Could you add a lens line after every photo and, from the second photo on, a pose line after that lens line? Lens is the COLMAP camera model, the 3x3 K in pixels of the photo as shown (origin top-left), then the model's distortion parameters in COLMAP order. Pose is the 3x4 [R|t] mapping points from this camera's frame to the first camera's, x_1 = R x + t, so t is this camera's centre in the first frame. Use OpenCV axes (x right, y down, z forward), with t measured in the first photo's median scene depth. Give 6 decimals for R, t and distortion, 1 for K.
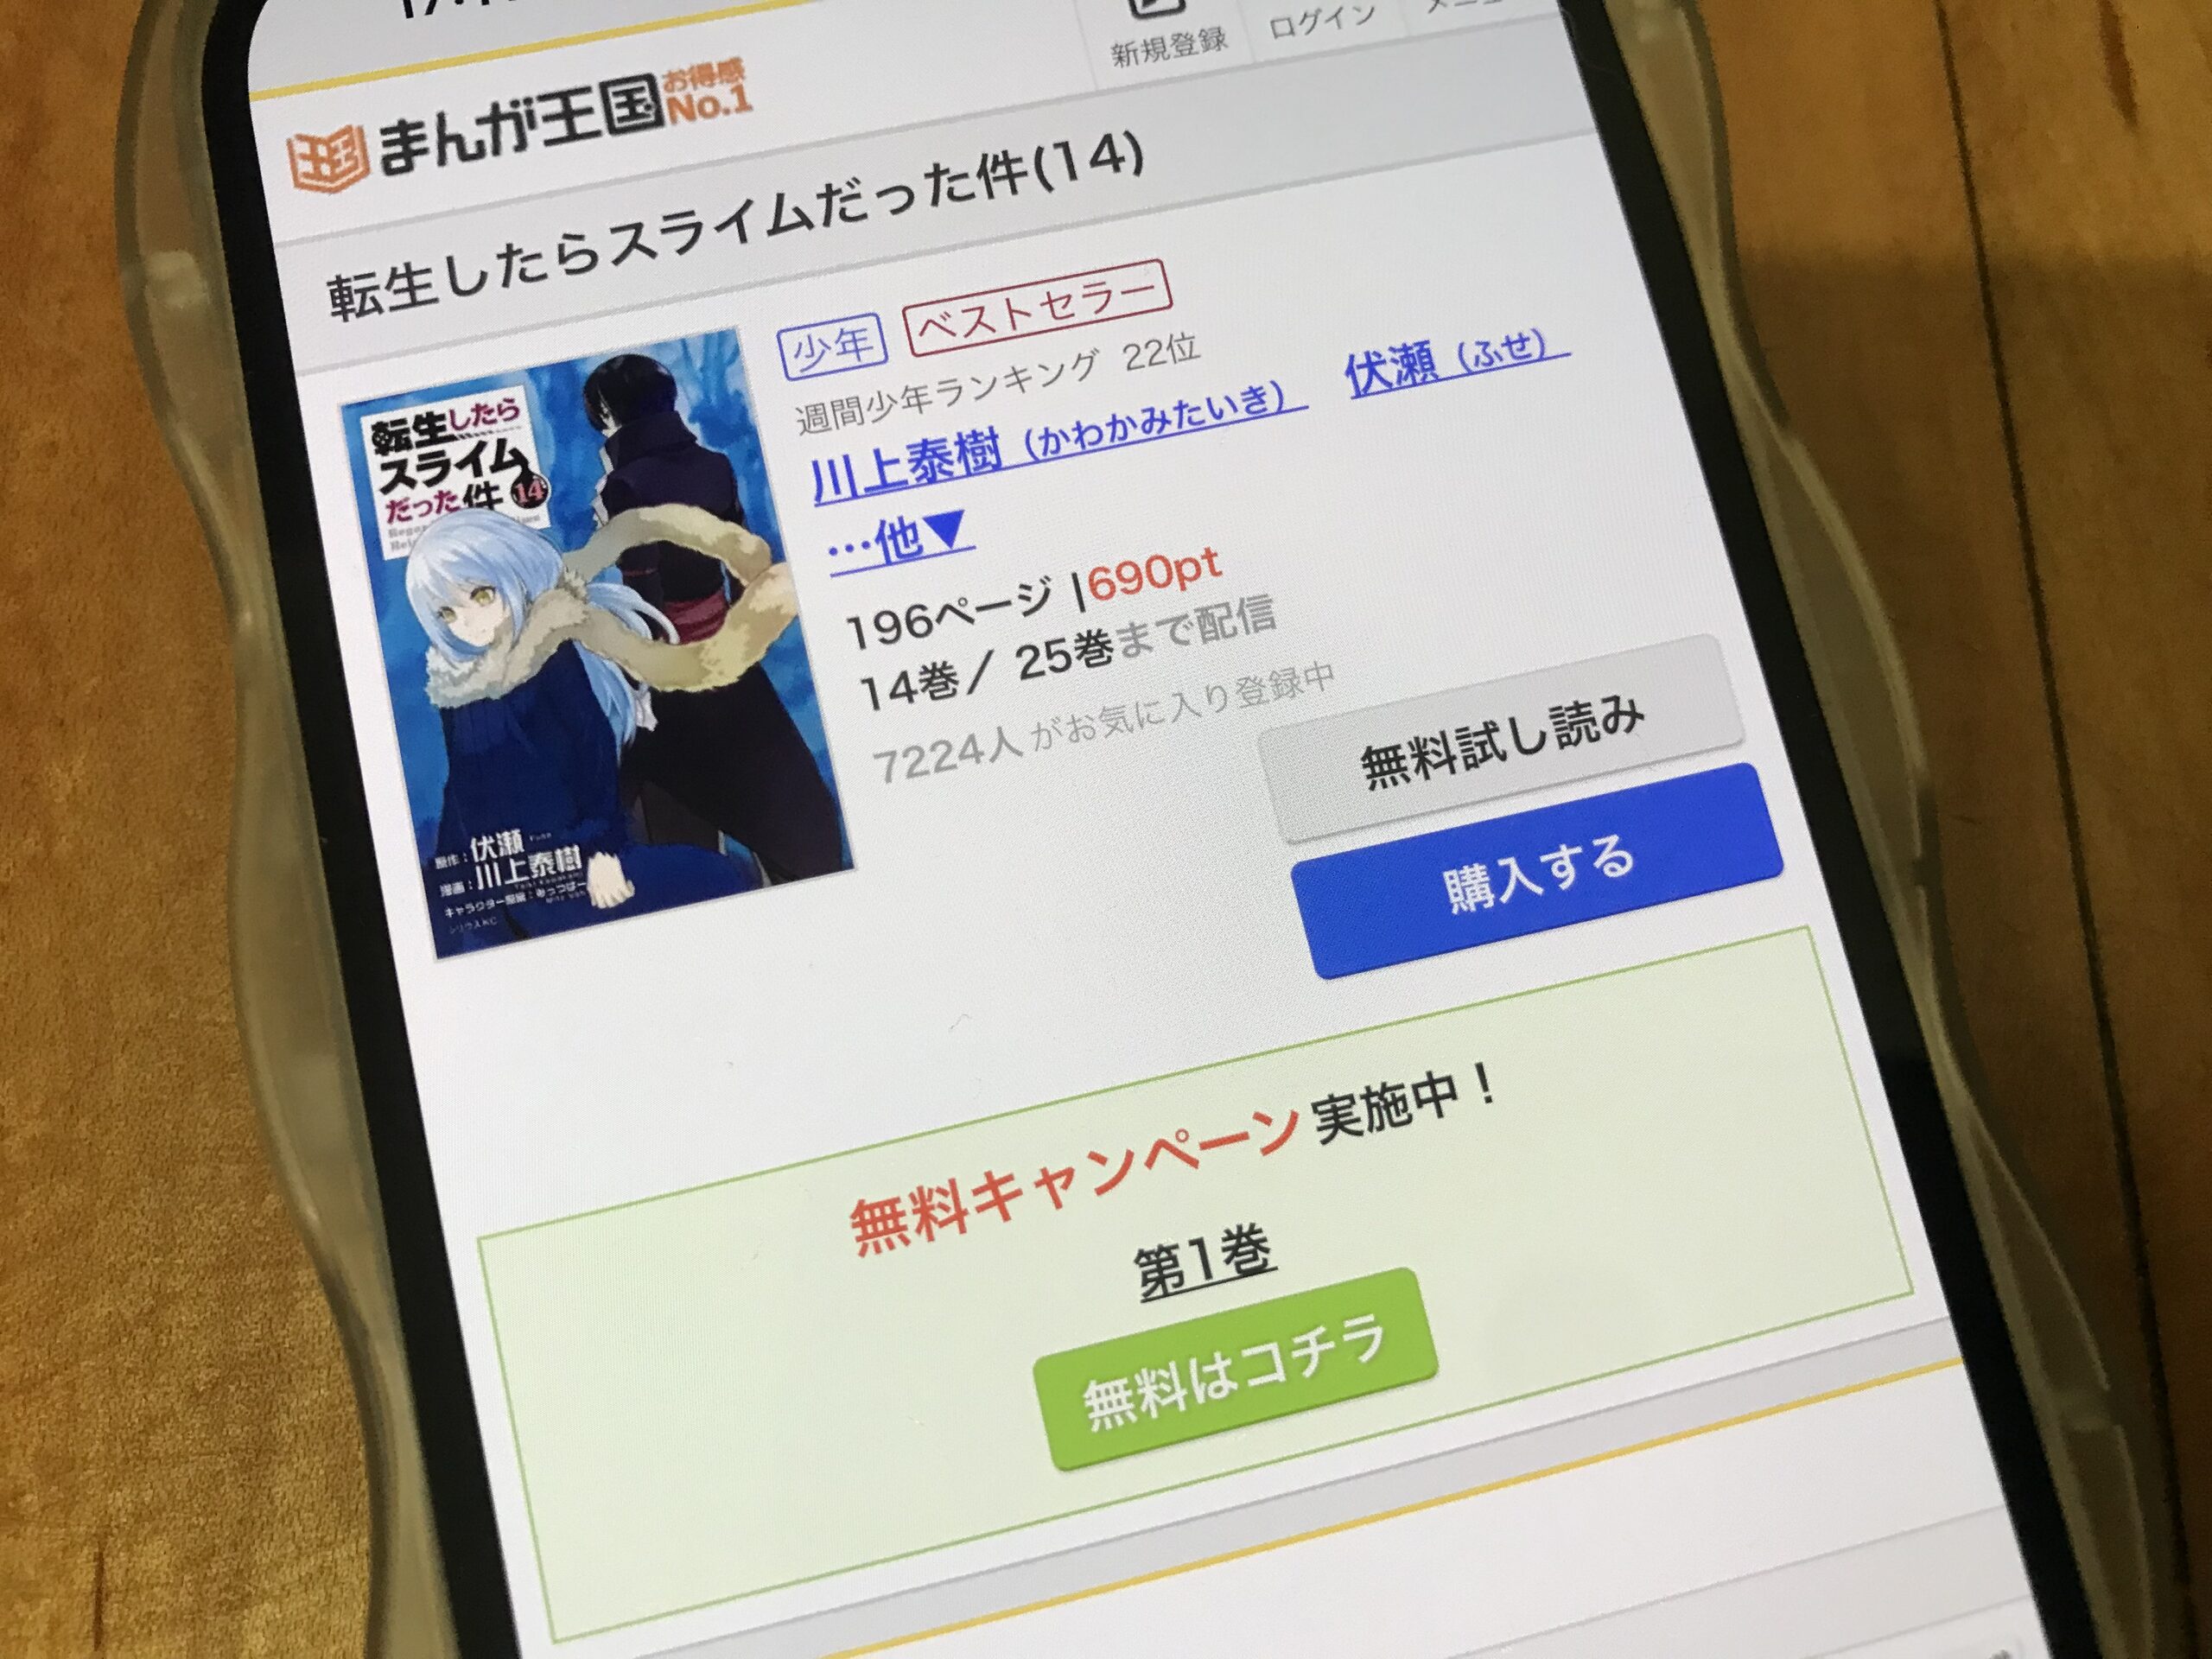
lens RADIAL K [[2019.9, 0, 1083.3], [0, 2019.9, 843.5], [0, 0, 1]] dist [-0.007997, -0.029965]
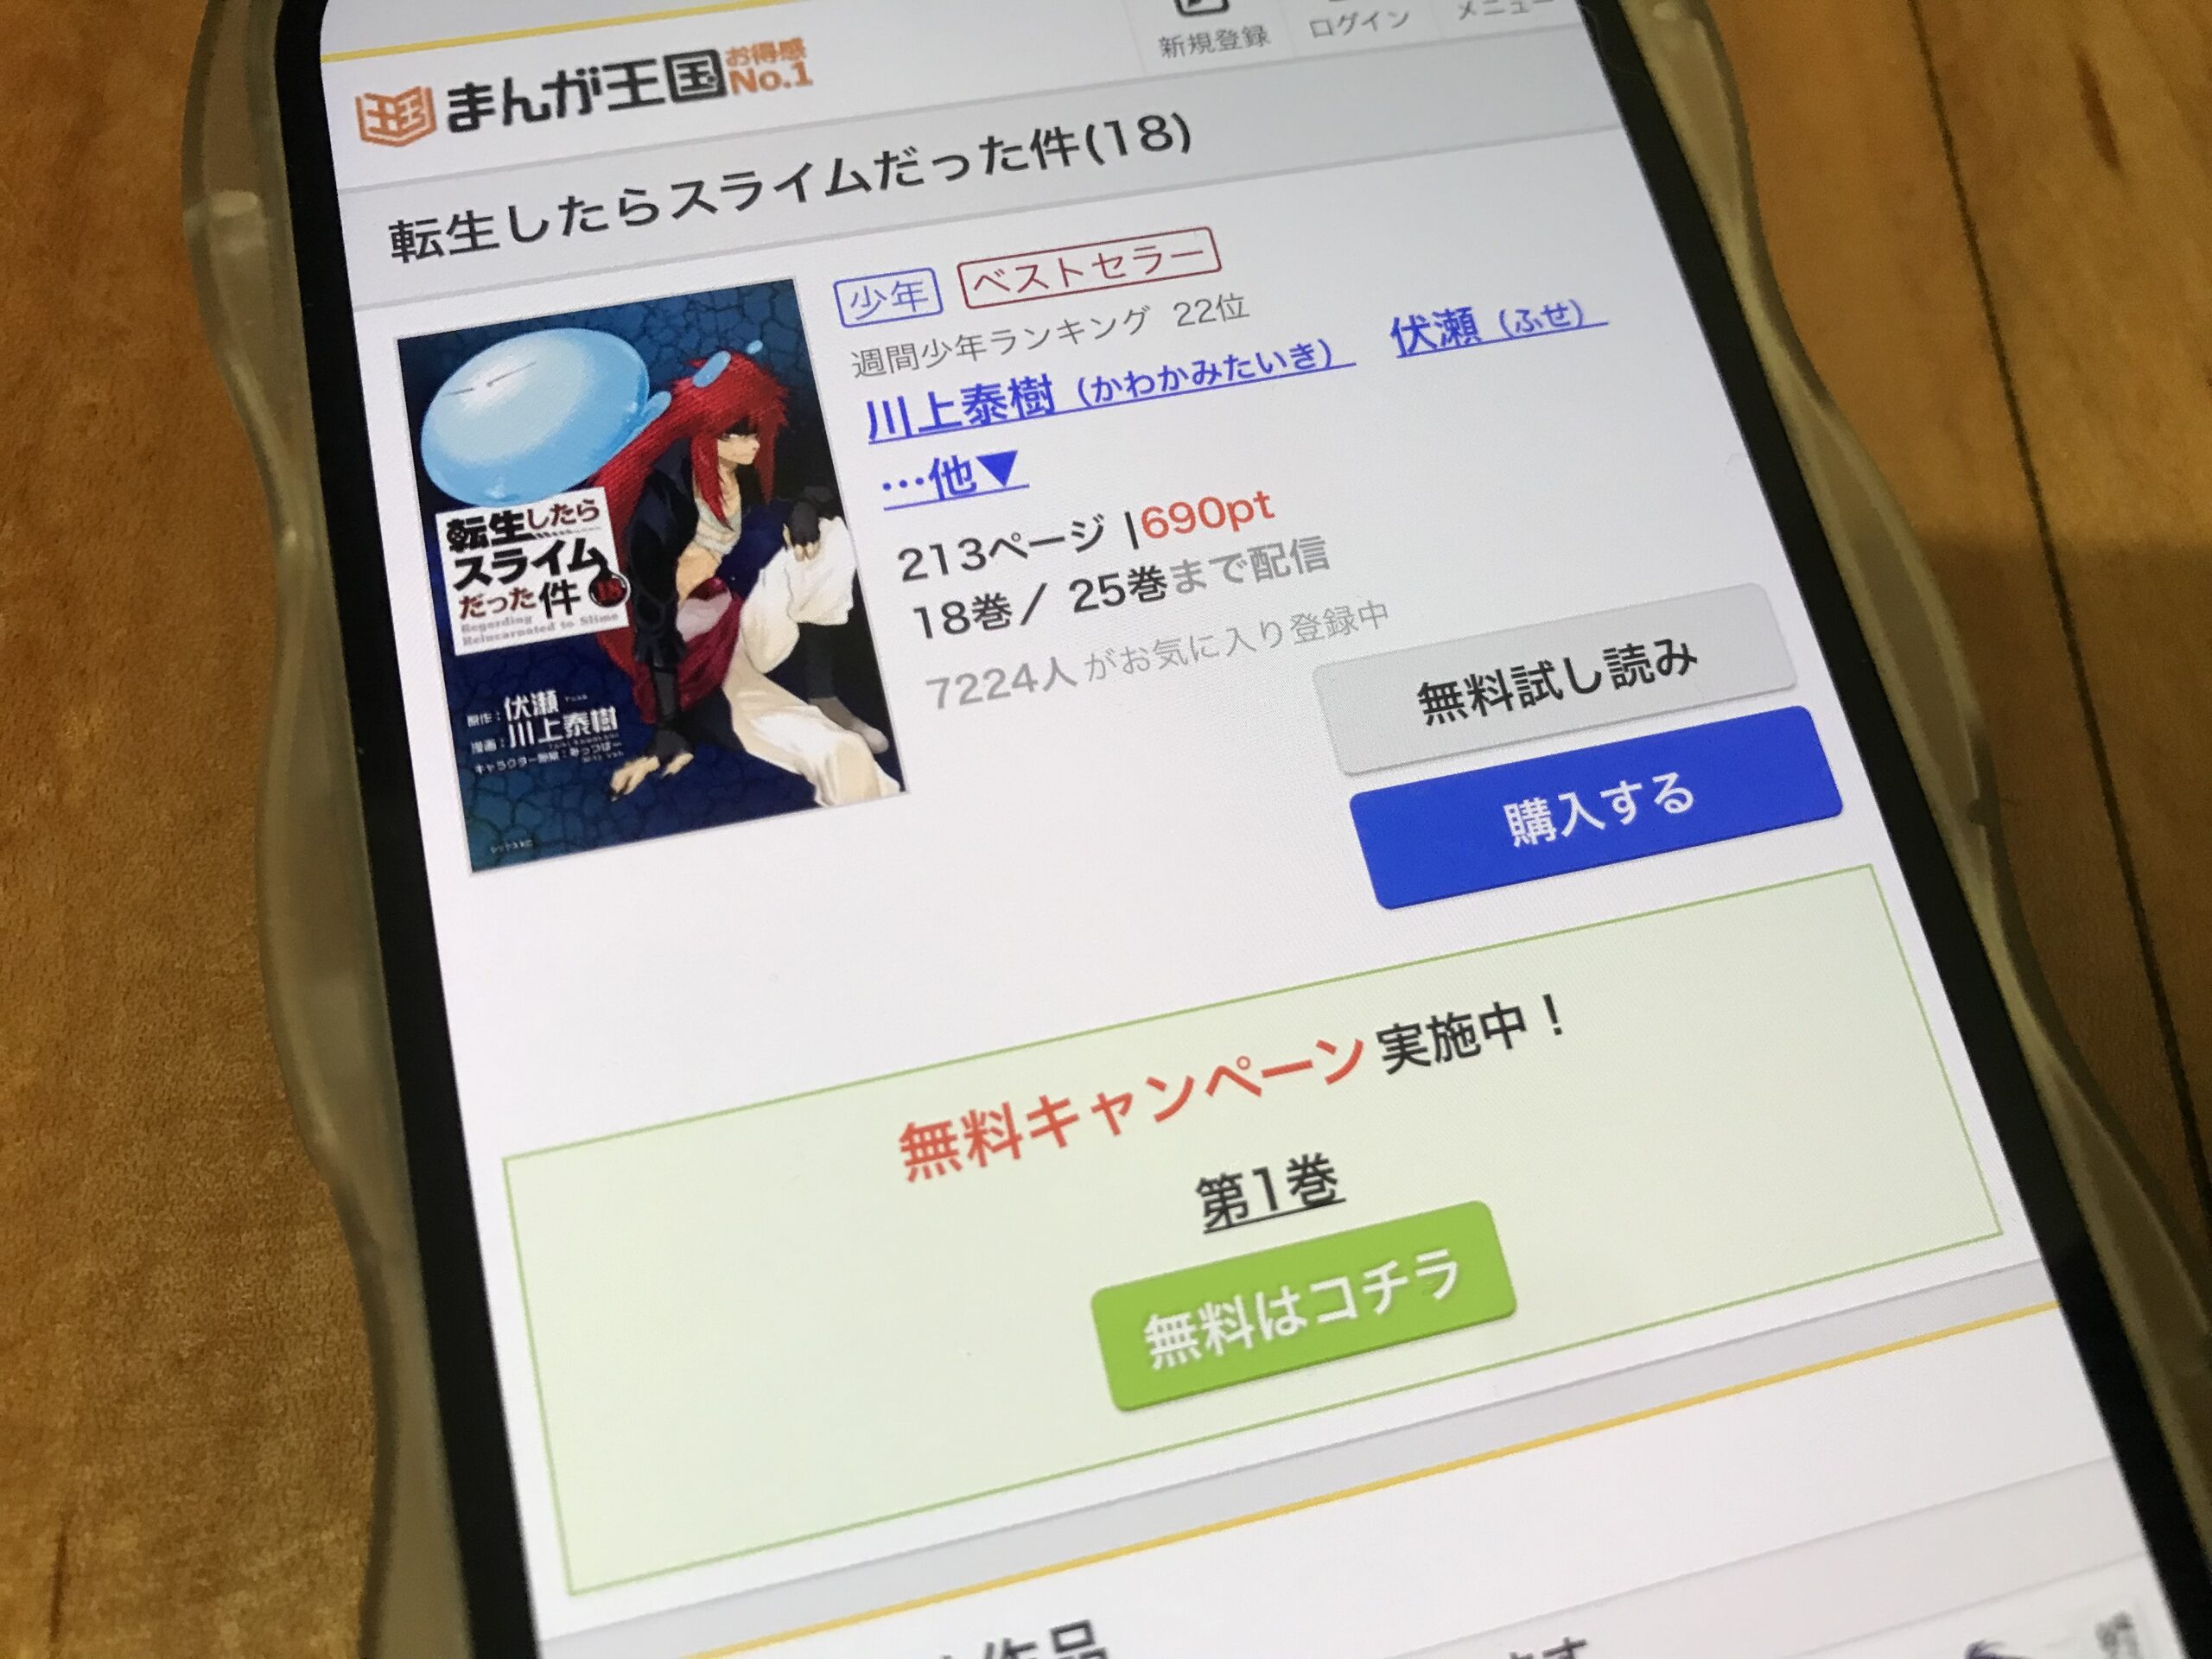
lens RADIAL K [[2019.9, 0, 1084.0], [0, 2019.9, 824.9], [0, 0, 1]] dist [-0.007997, -0.029965]
pose [[0.999582, 0.008799, 0.027537, -0.051938], [-0.004714, 0.989416, -0.145032, 0.163757], [-0.028522, 0.144841, 0.989044, 0.033310]]
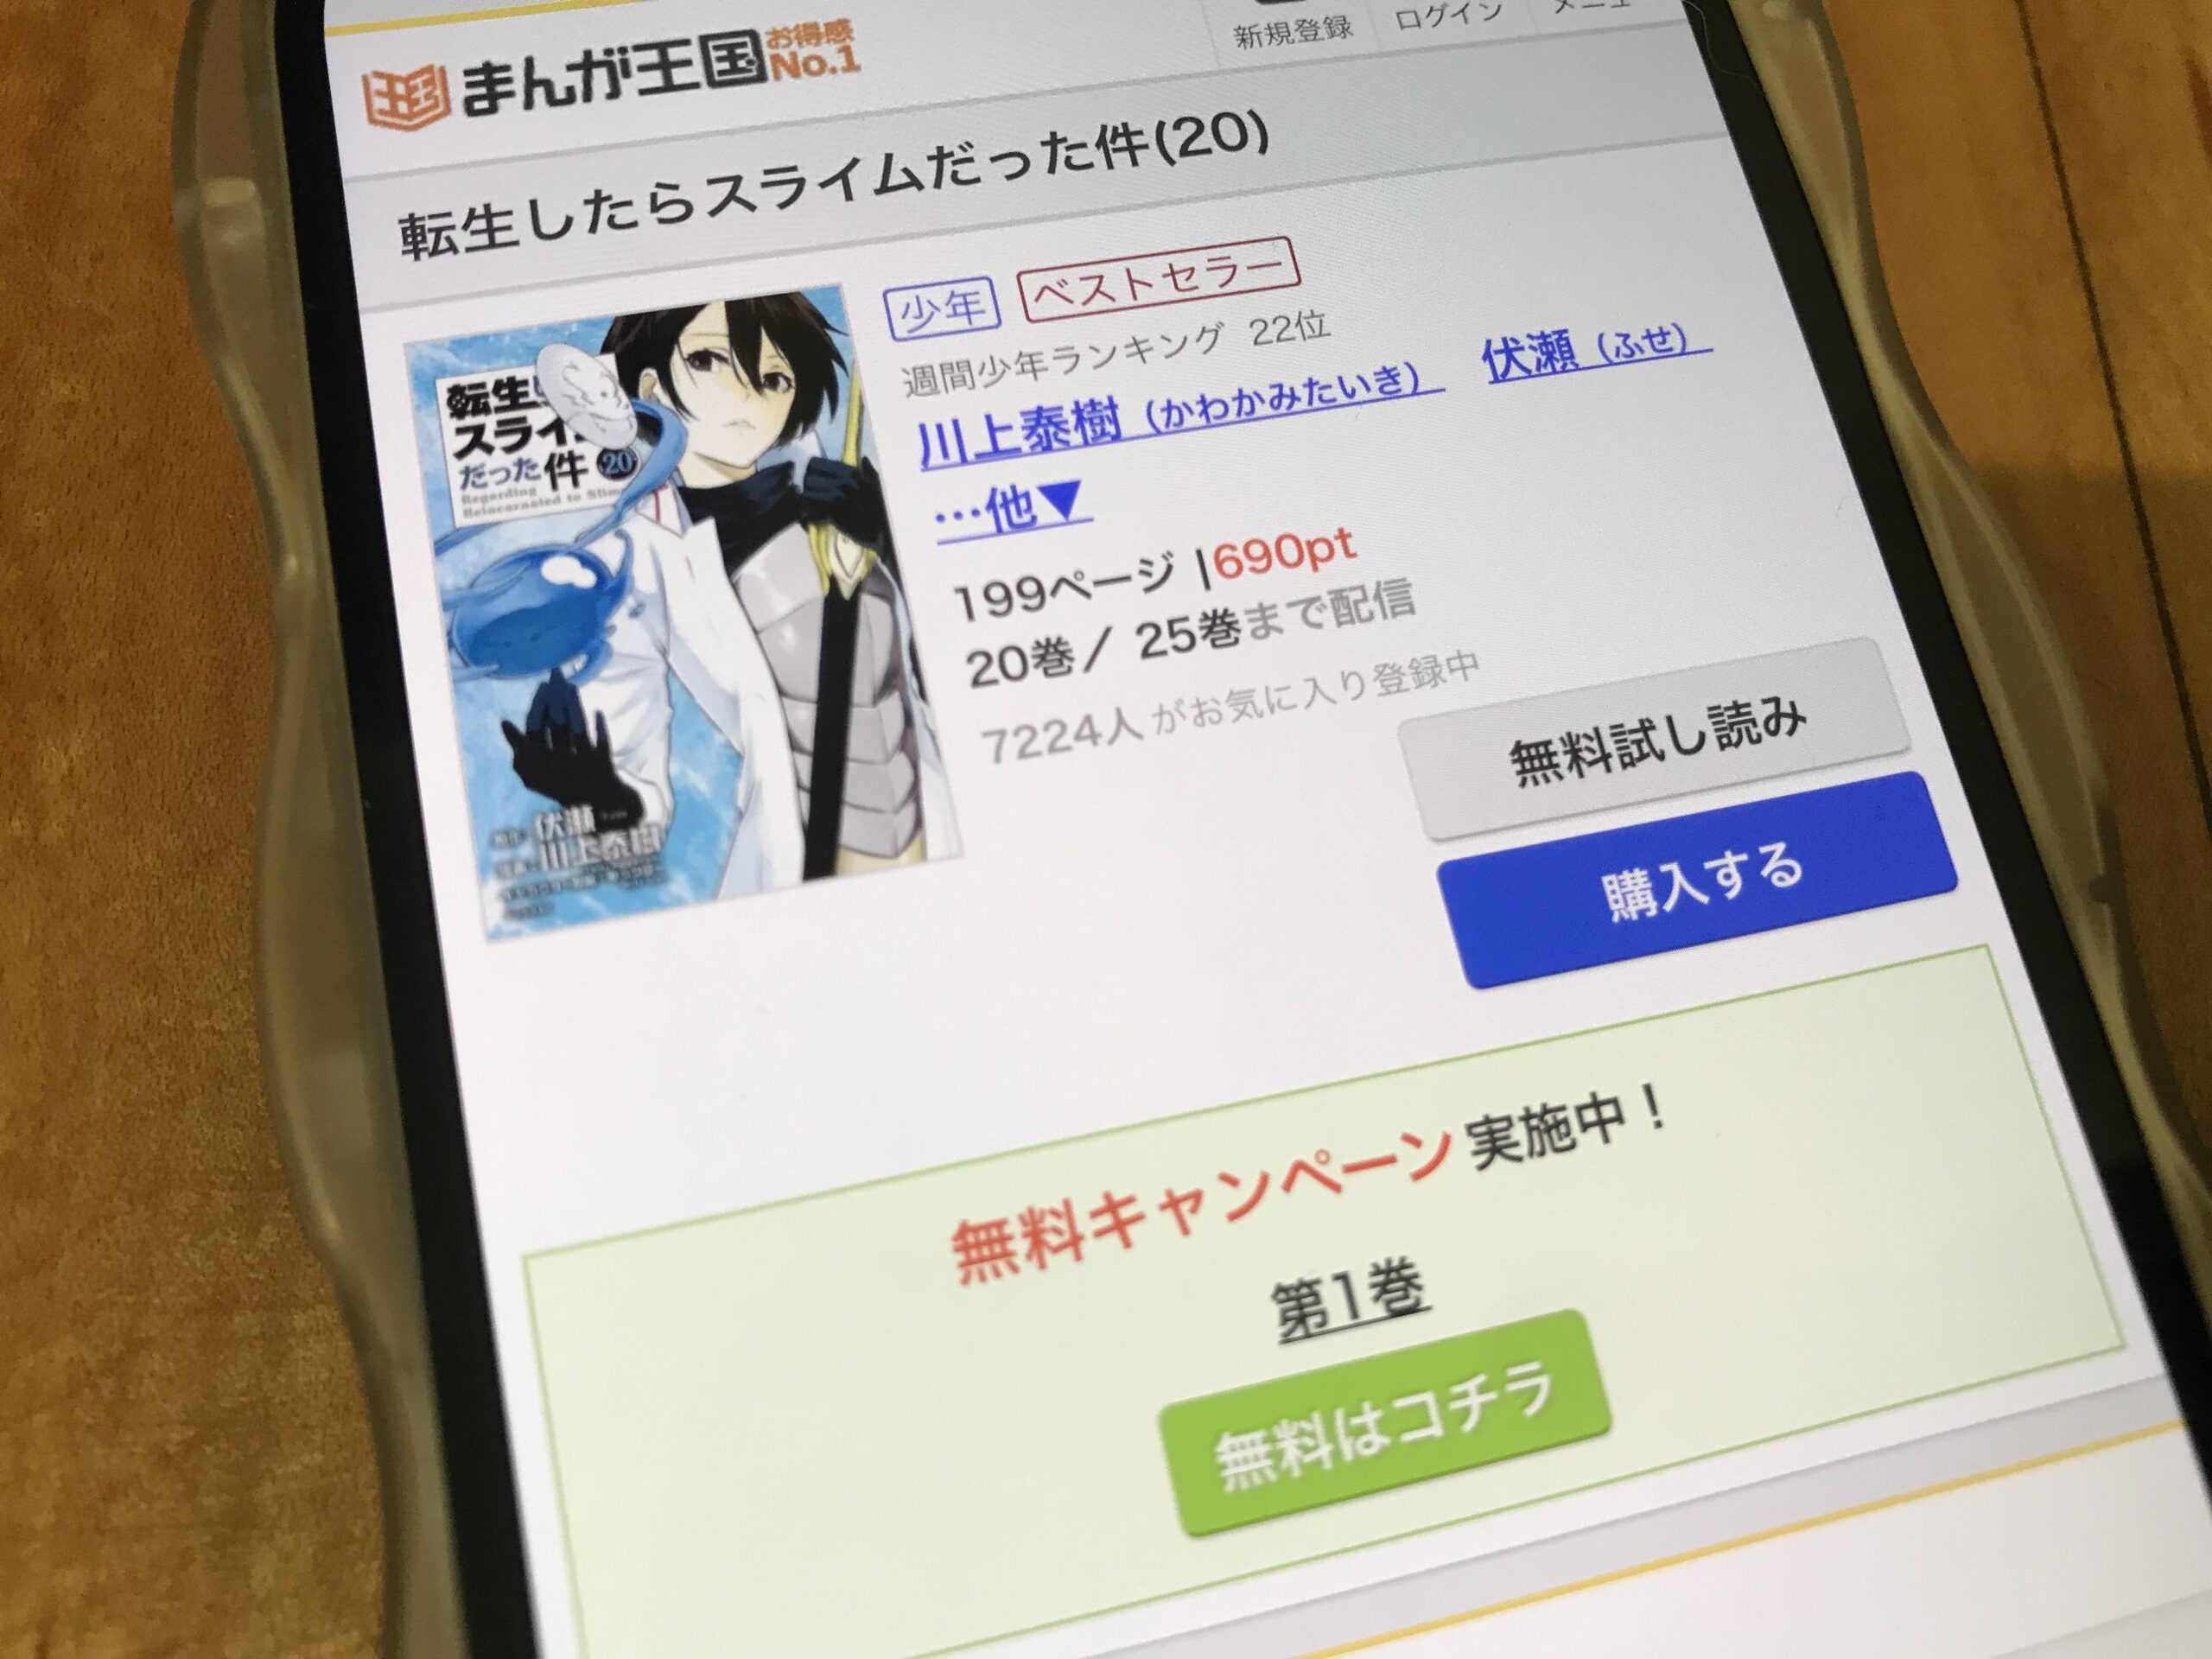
lens RADIAL K [[2019.9, 0, 1089.8], [0, 2019.9, 820.8], [0, 0, 1]] dist [-0.007997, -0.029965]
pose [[0.998771, 0.024272, 0.043223, -0.091257], [-0.019000, 0.992776, -0.118469, 0.099733], [-0.045786, 0.117502, 0.992017, 0.098089]]
